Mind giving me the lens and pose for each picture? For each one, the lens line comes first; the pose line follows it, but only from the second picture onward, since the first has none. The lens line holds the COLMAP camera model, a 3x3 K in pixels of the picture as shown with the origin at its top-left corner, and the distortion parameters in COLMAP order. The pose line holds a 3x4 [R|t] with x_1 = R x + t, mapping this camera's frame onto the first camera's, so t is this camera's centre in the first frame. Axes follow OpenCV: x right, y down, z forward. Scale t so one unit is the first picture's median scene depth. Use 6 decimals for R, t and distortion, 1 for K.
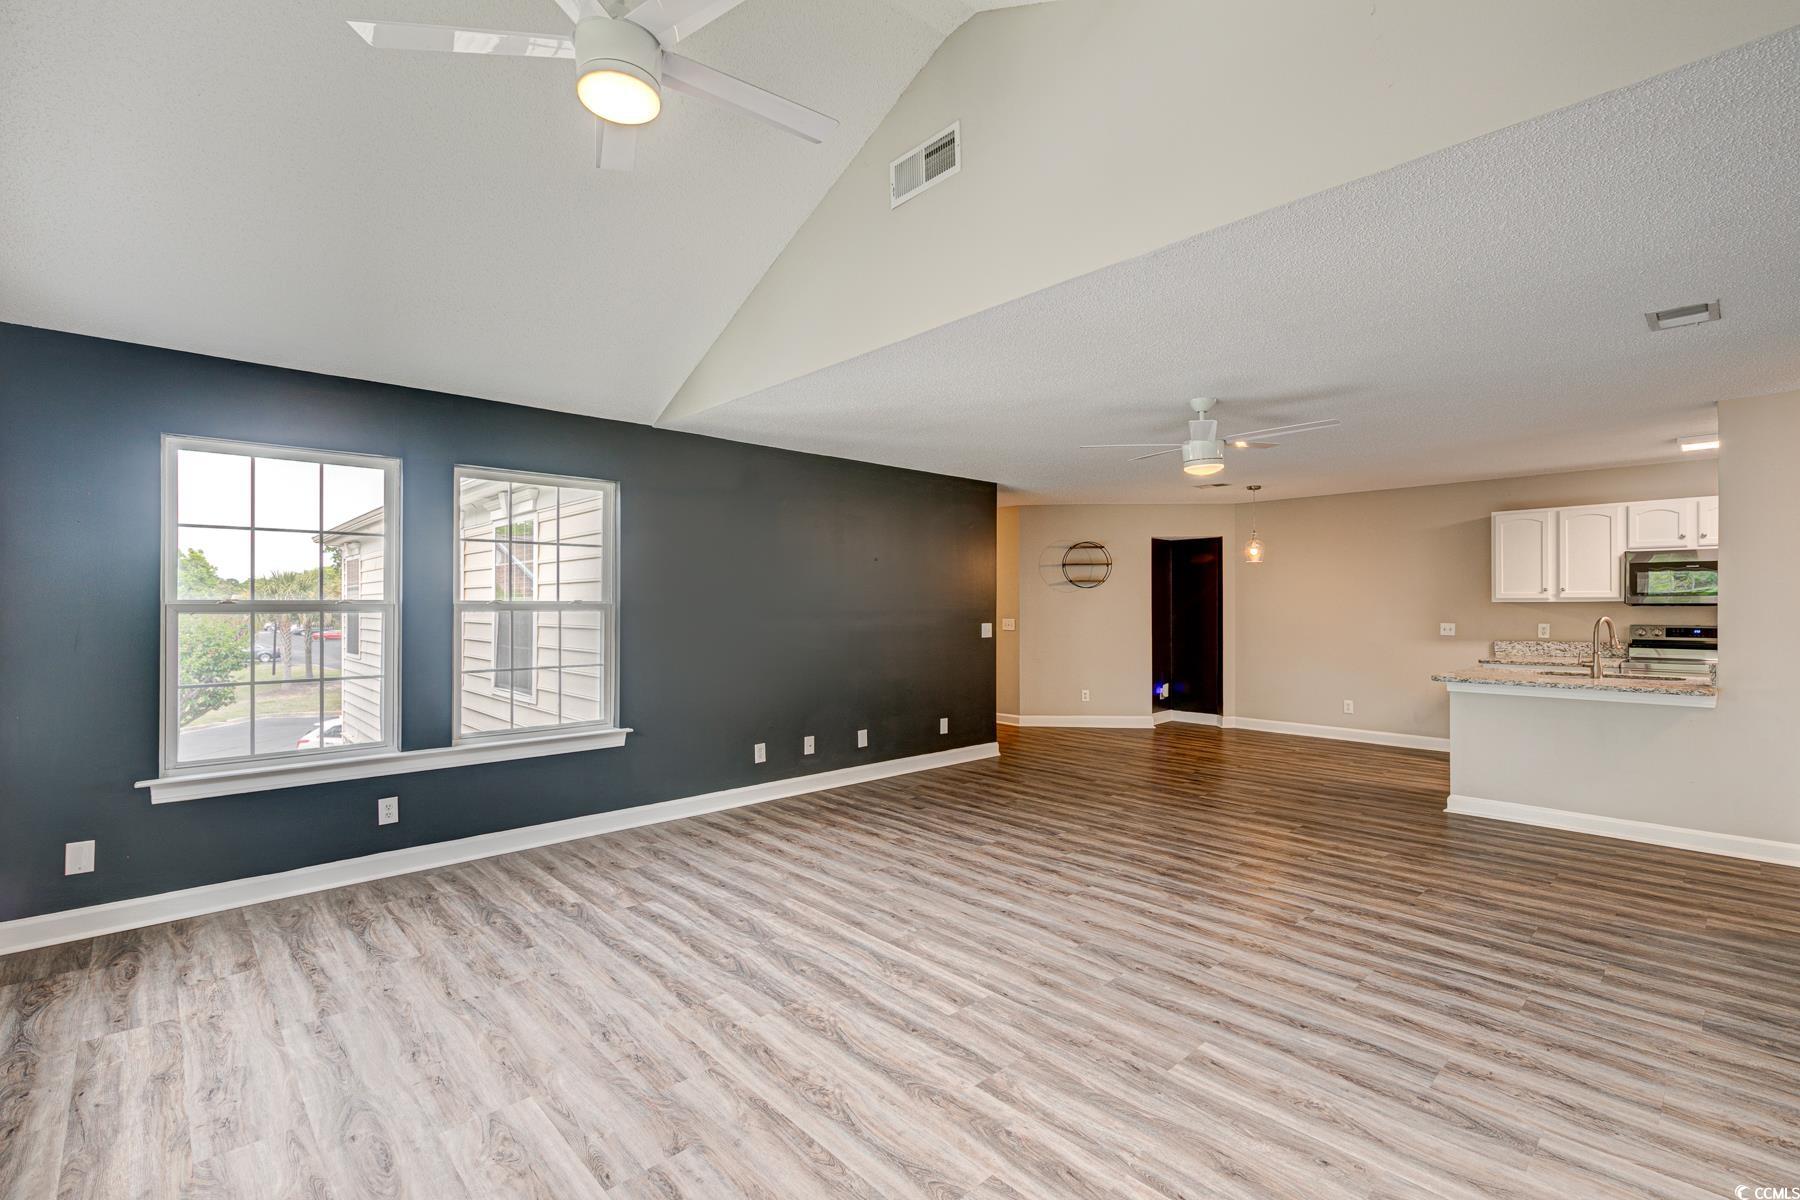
lens RADIAL K [[804.5, 0, 912.6], [0, 804.5, 595.8], [0, 0, 1]] dist [0.007105, -0.001031]
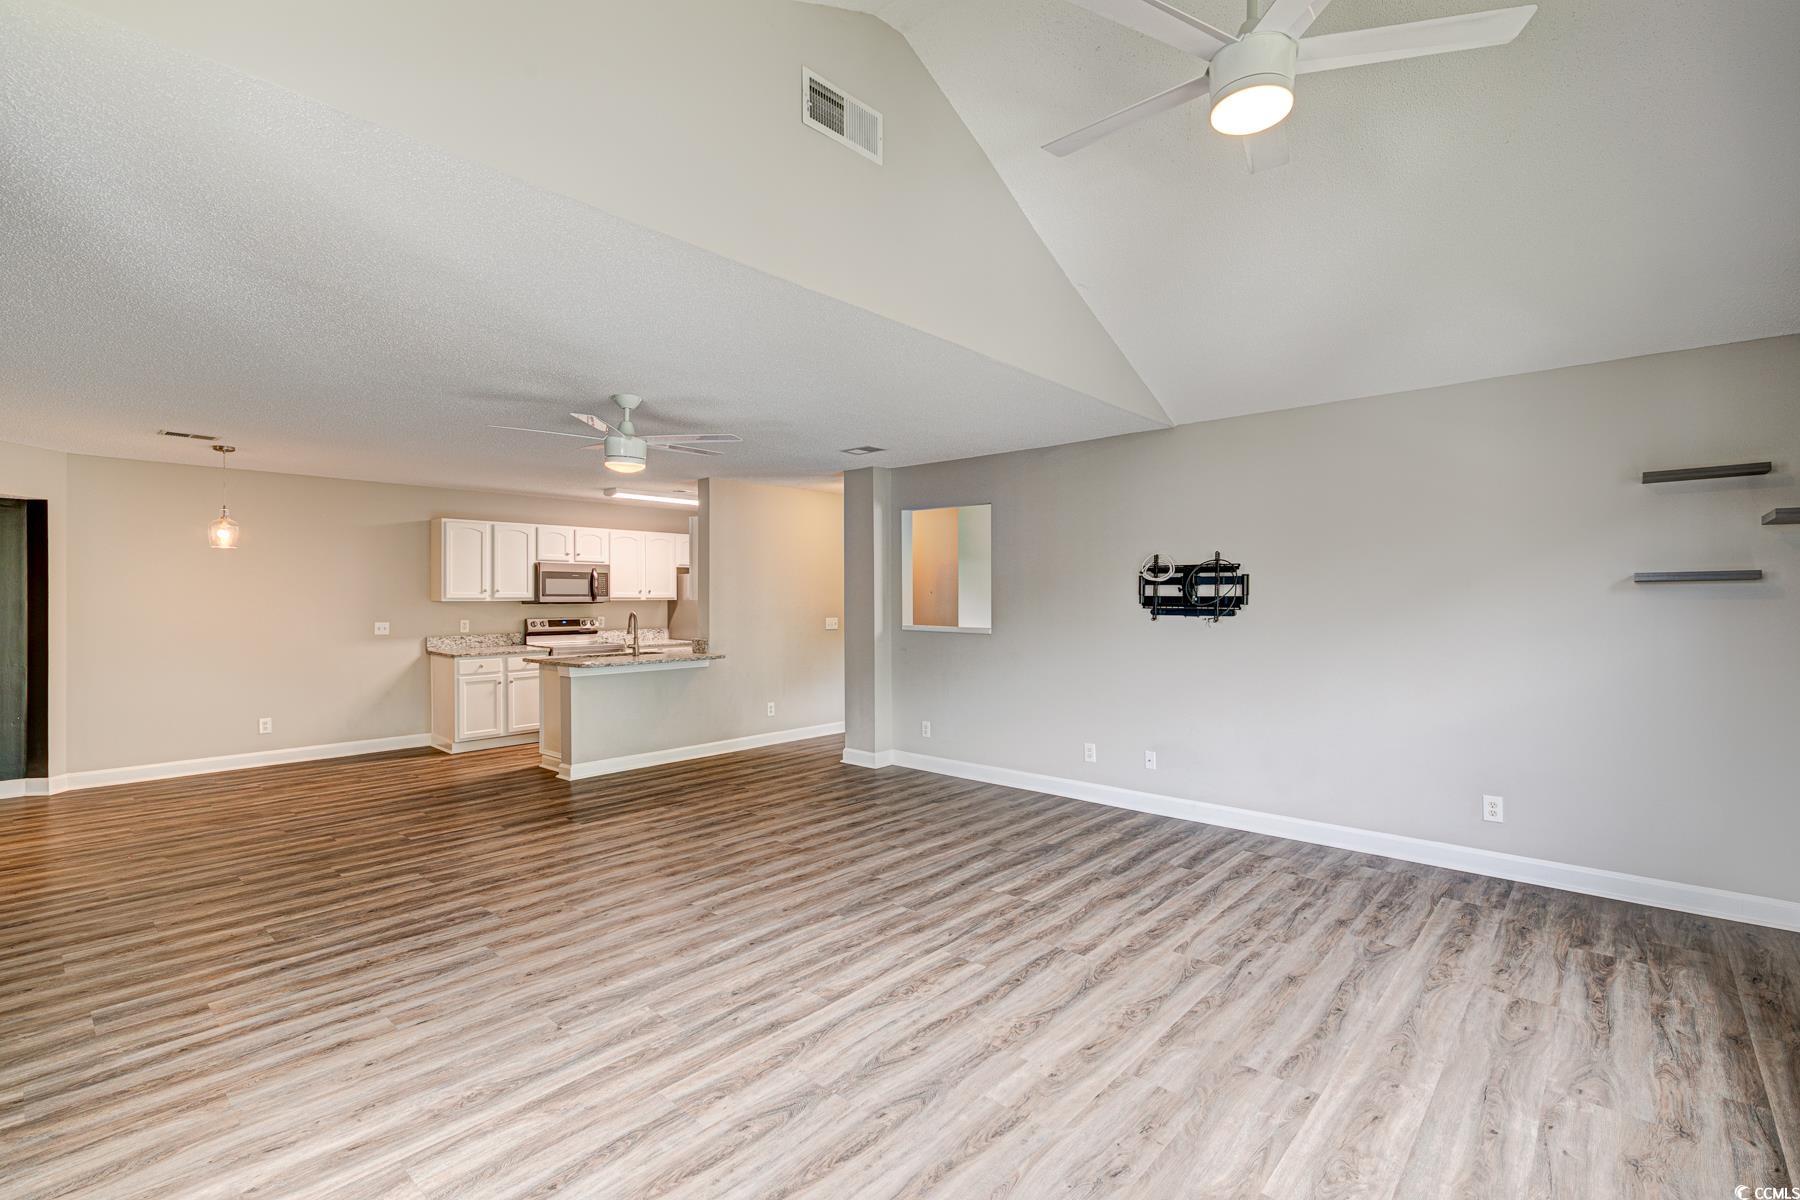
lens RADIAL K [[804.5, 0, 907.5], [0, 804.5, 597.6], [0, 0, 1]] dist [0.007105, -0.001031]
pose [[-0.082191, 0.004754, 0.996605, -0.706414], [-0.007119, 0.999960, -0.005357, 0.006938], [-0.996591, -0.007535, -0.082154, 0.794625]]
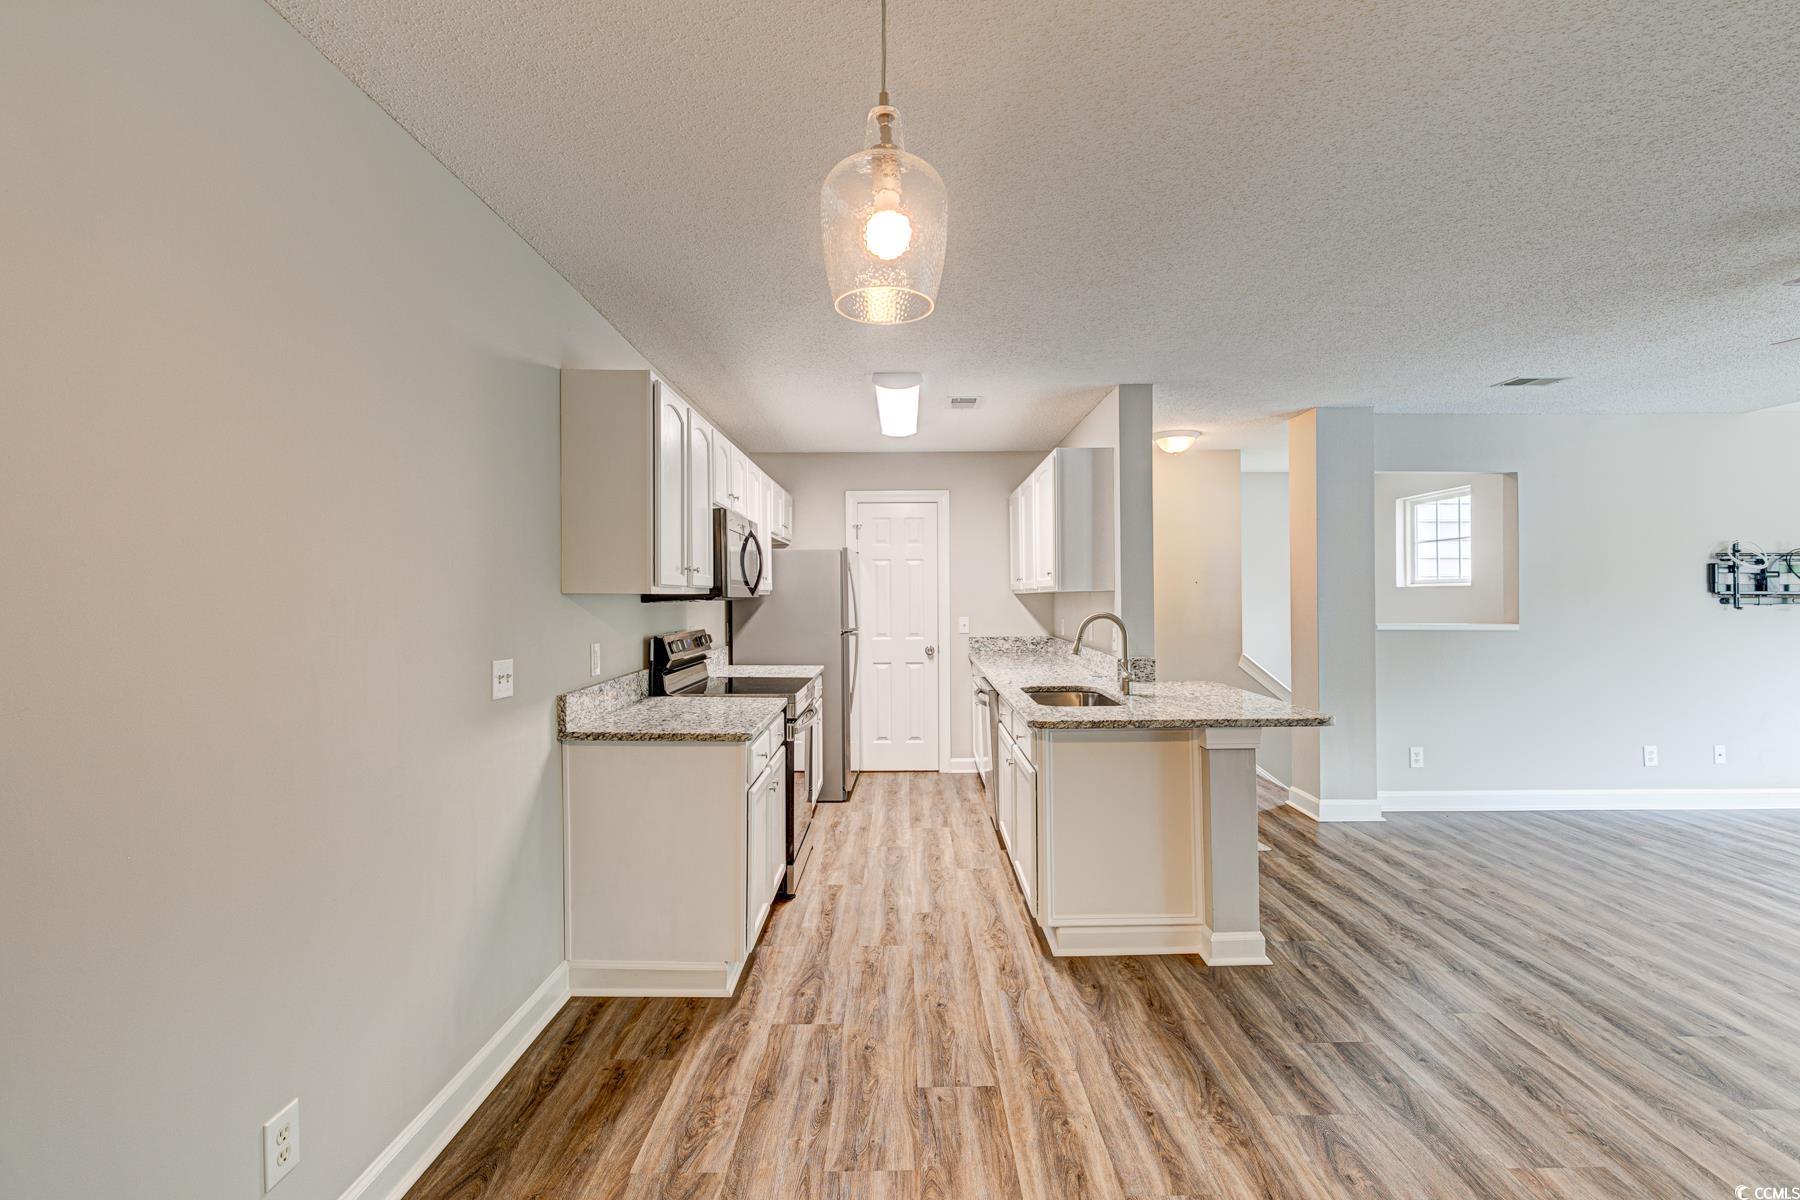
lens RADIAL K [[804.5, 0, 925.8], [0, 804.5, 587.8], [0, 0, 1]] dist [0.007105, -0.001031]
pose [[-0.735540, 0.010608, 0.677398, 0.590180], [0.001144, 0.999895, -0.014416, 0.017847], [-0.677481, -0.009829, -0.735475, 2.052592]]
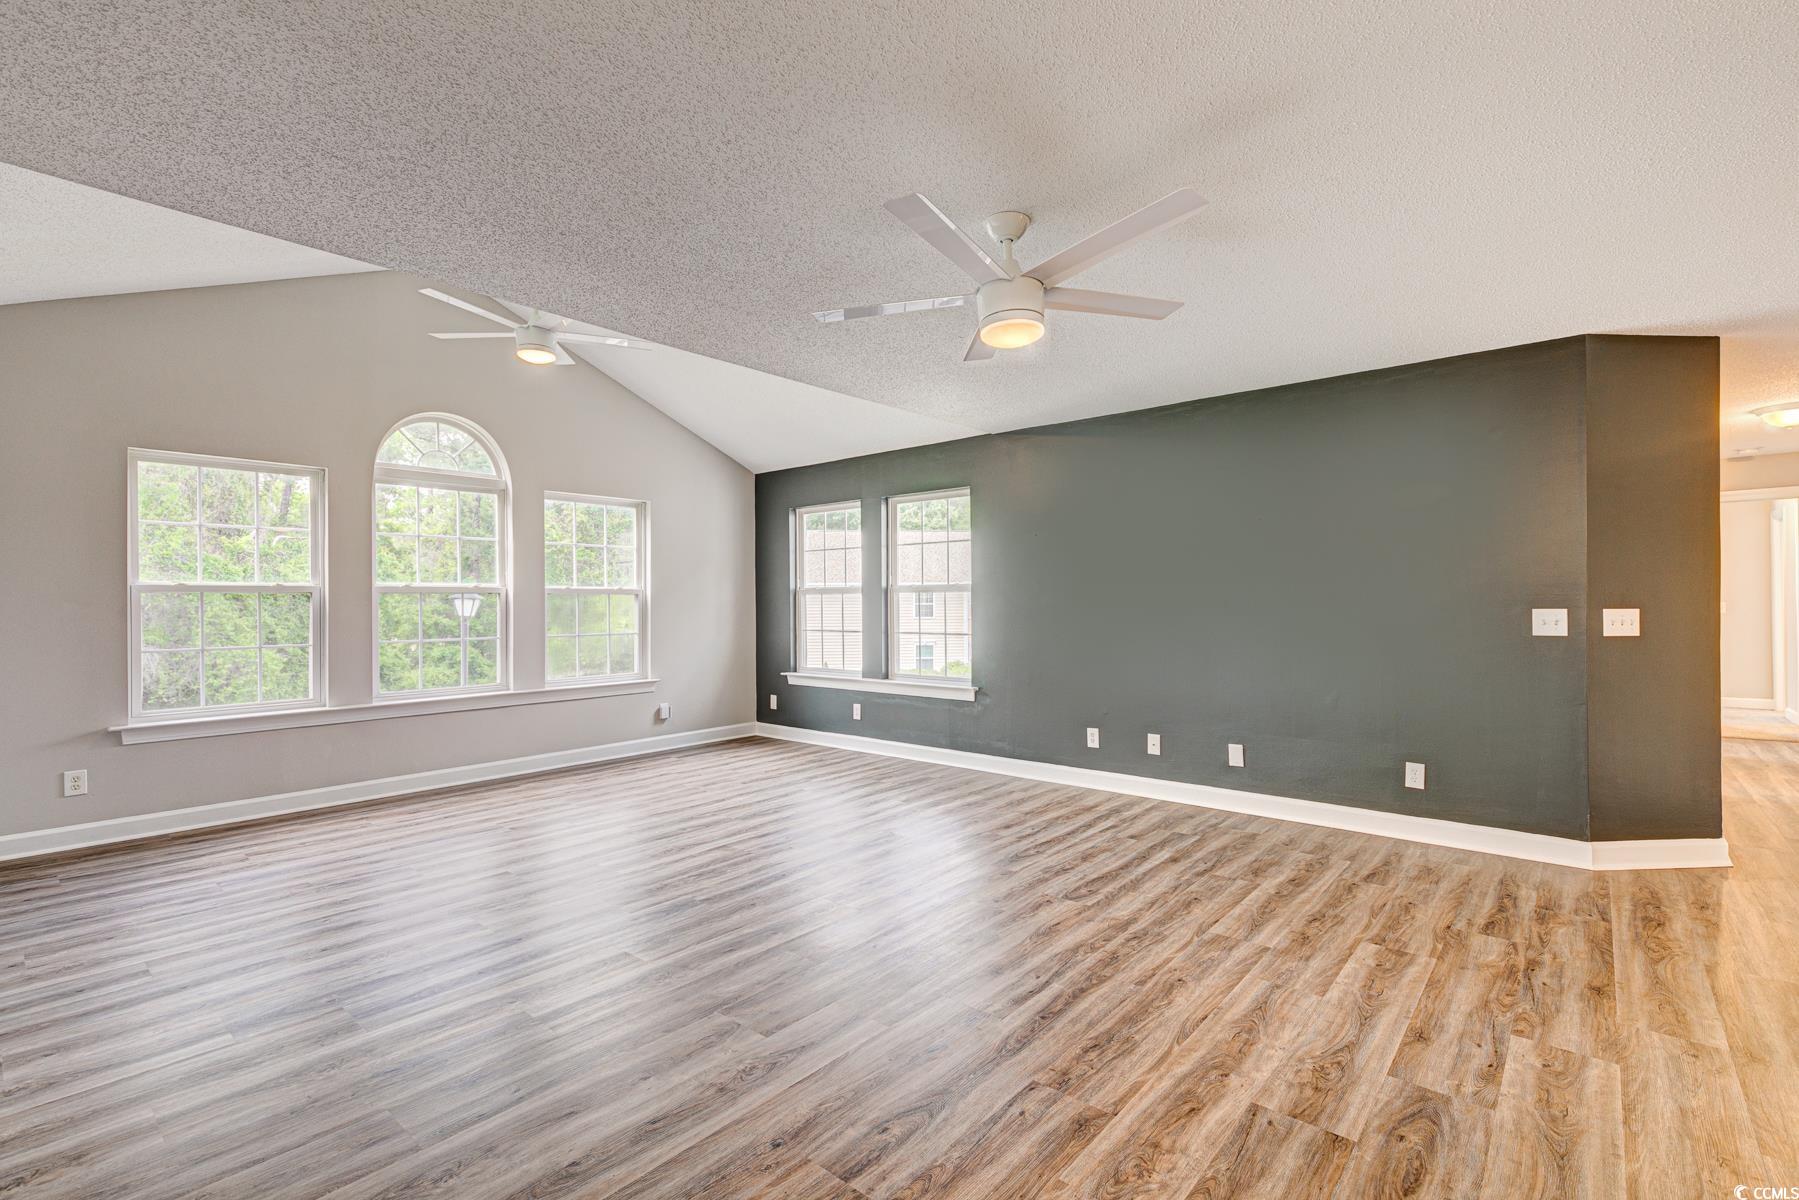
lens RADIAL K [[804.0, 0, 909.6], [0, 804.0, 601.7], [0, 0, 1]] dist [0.007105, -0.001031]
pose [[0.108588, -0.001890, -0.994085, 1.015538], [0.016174, 0.999869, -0.000135, 0.039691], [0.993955, -0.016064, 0.108604, 0.927016]]
